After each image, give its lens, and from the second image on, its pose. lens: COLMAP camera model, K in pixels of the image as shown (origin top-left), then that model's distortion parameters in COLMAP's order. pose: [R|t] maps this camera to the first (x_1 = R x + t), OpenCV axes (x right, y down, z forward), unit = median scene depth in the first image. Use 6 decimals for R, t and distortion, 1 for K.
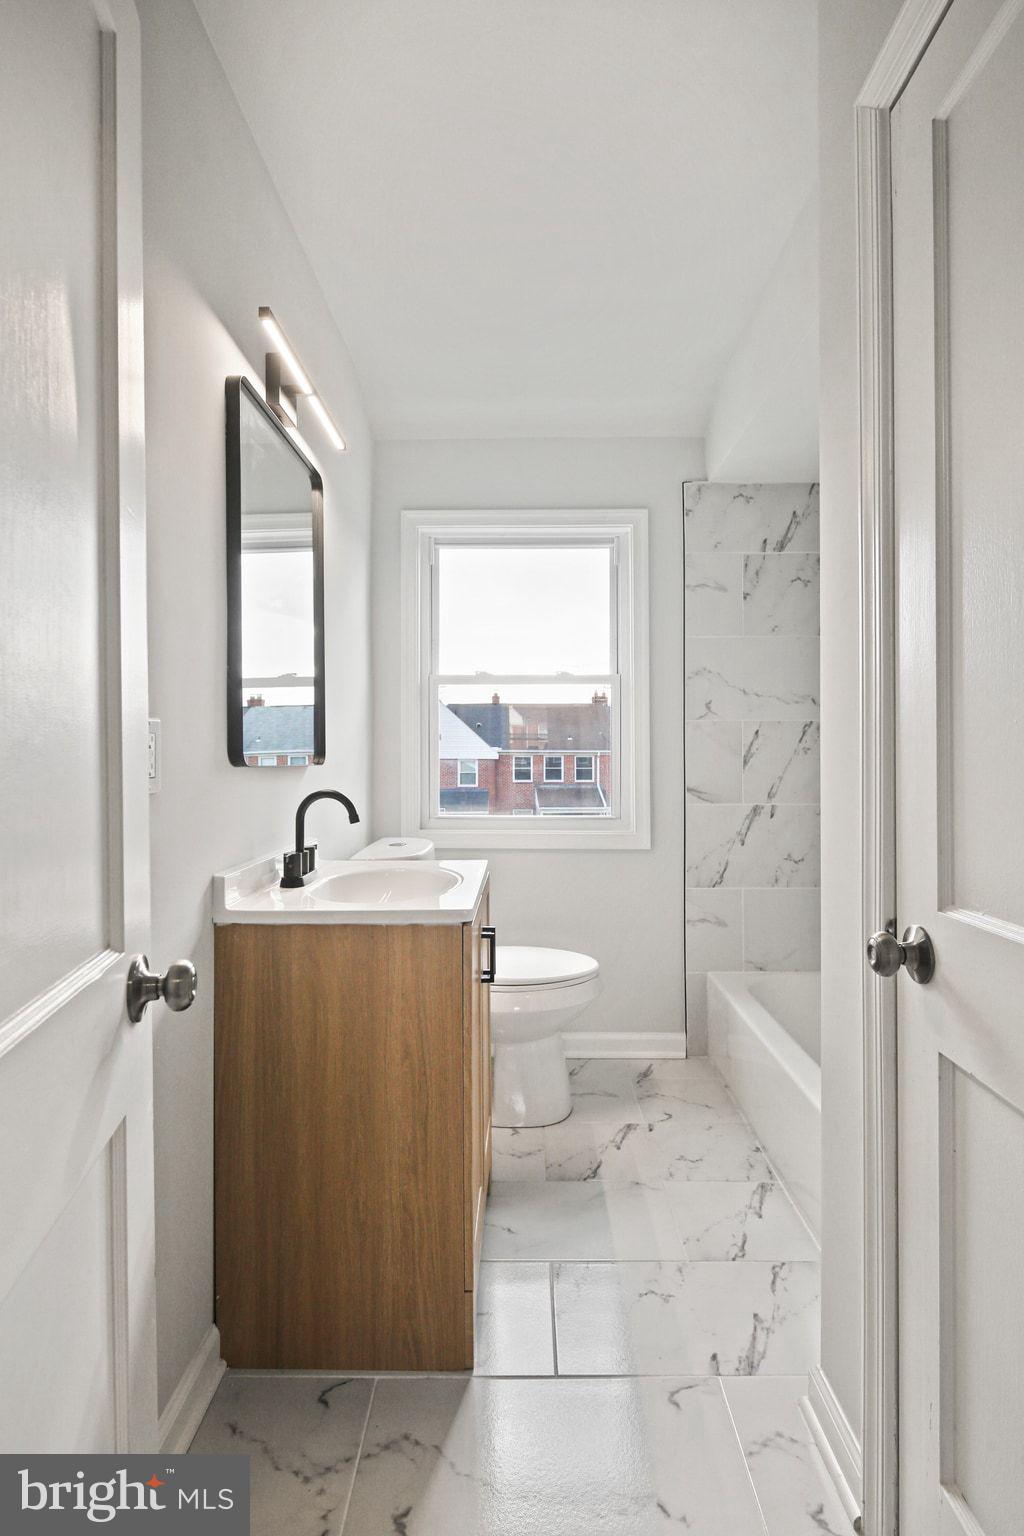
lens RADIAL K [[747.2, 0, 512.0], [0, 747.2, 768.0], [0, 0, 1]] dist [0.002398, -0.001606]
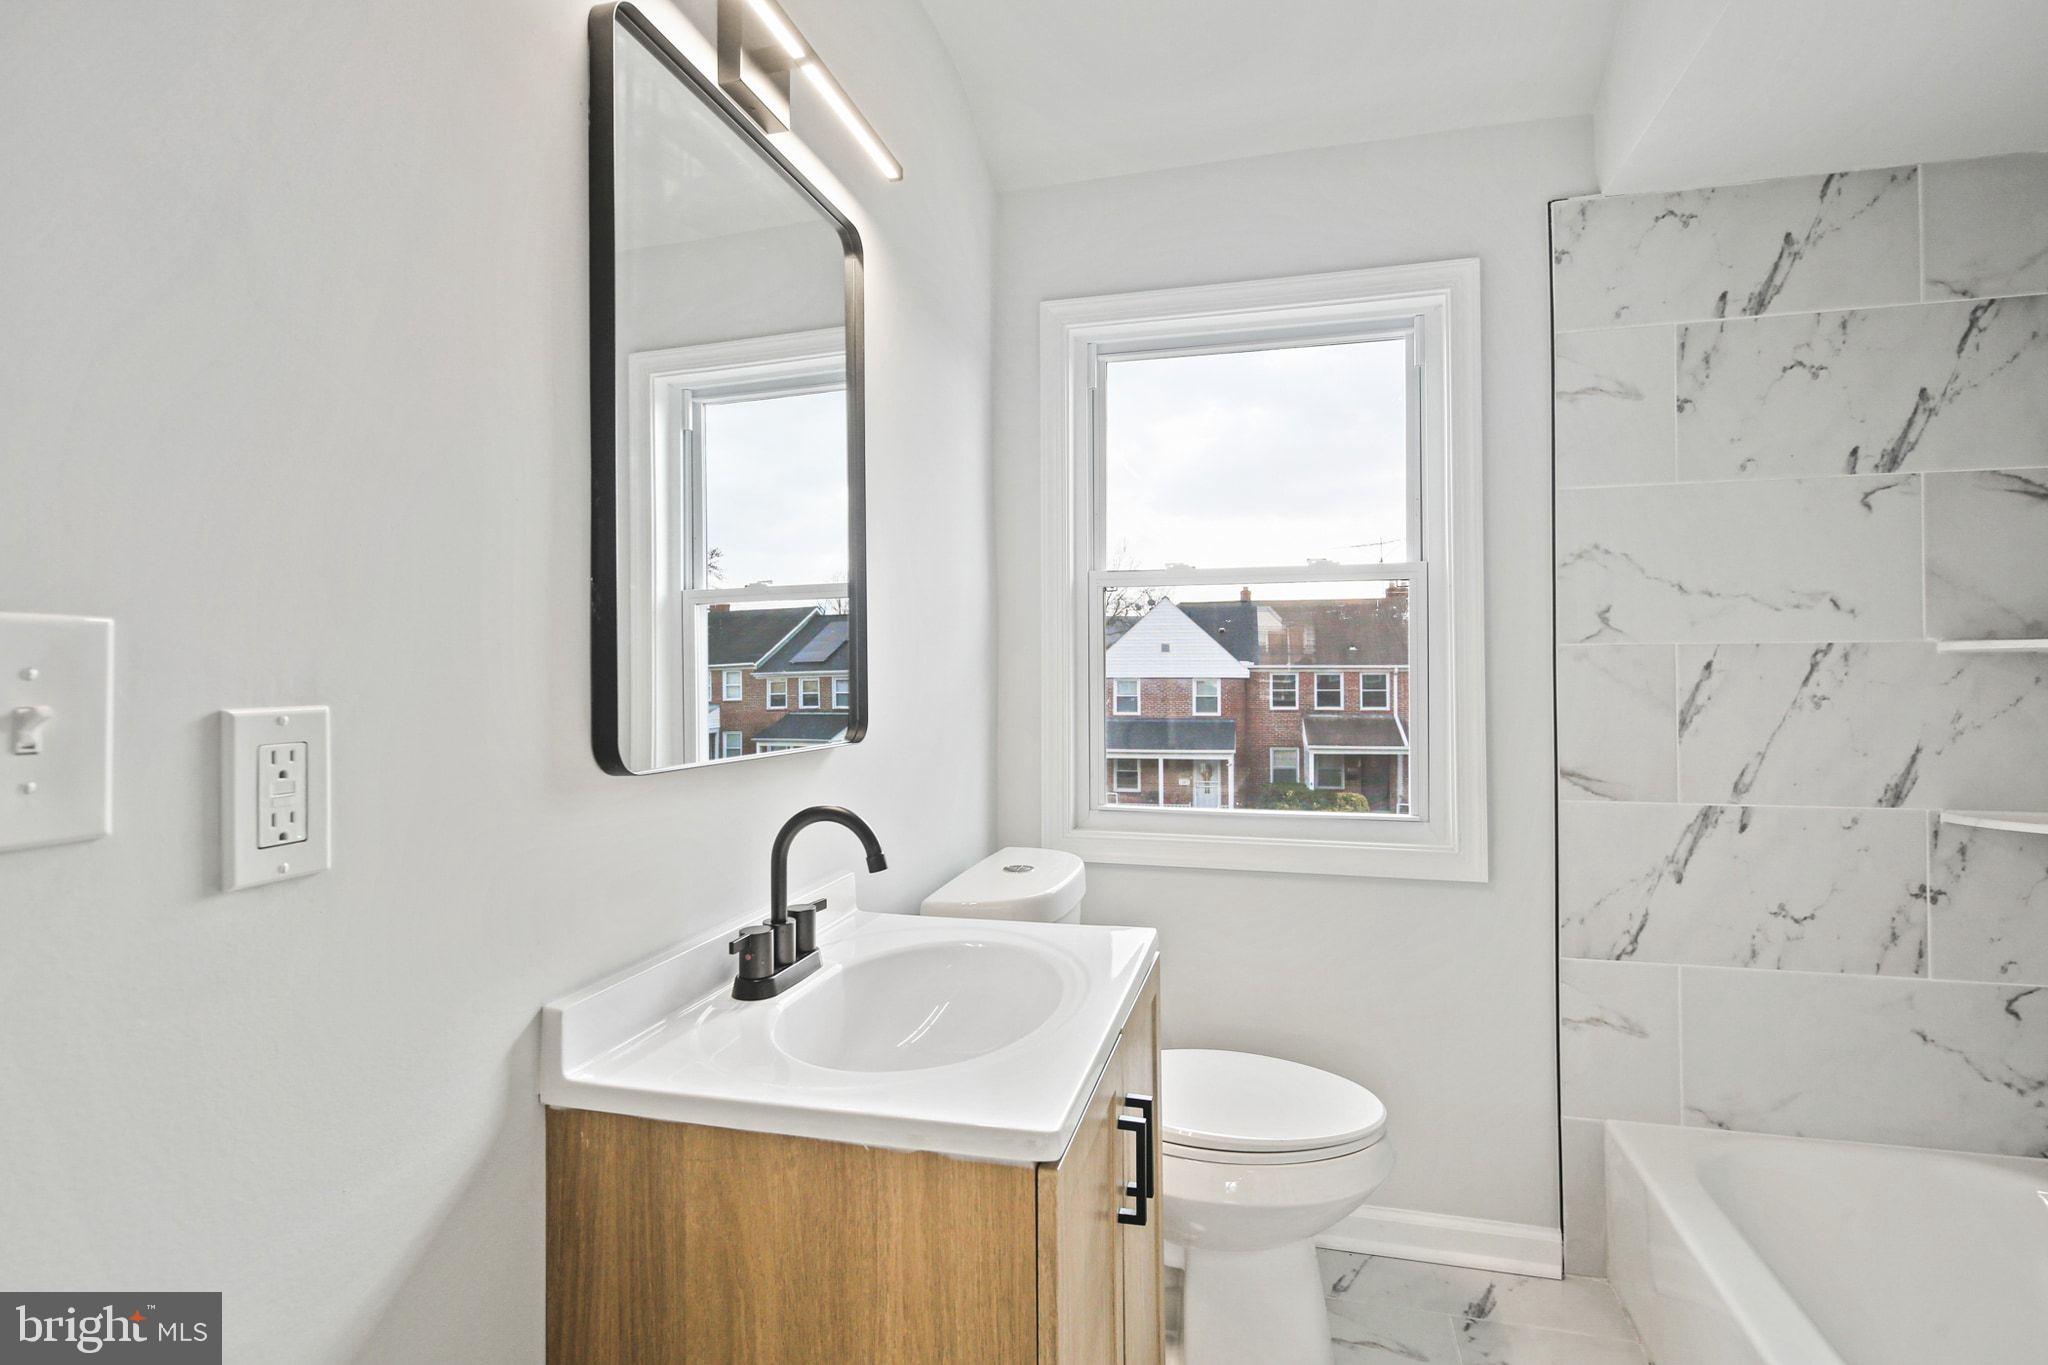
lens RADIAL K [[988.0, 0, 1035.5], [0, 988.0, 674.7], [0, 0, 1]] dist [0.000907, -0.000592]
pose [[0.972438, -0.002927, -0.233141, 0.033917], [0.000174, 0.999930, -0.011828, -0.033542], [0.233160, 0.011461, 0.972371, 0.225776]]
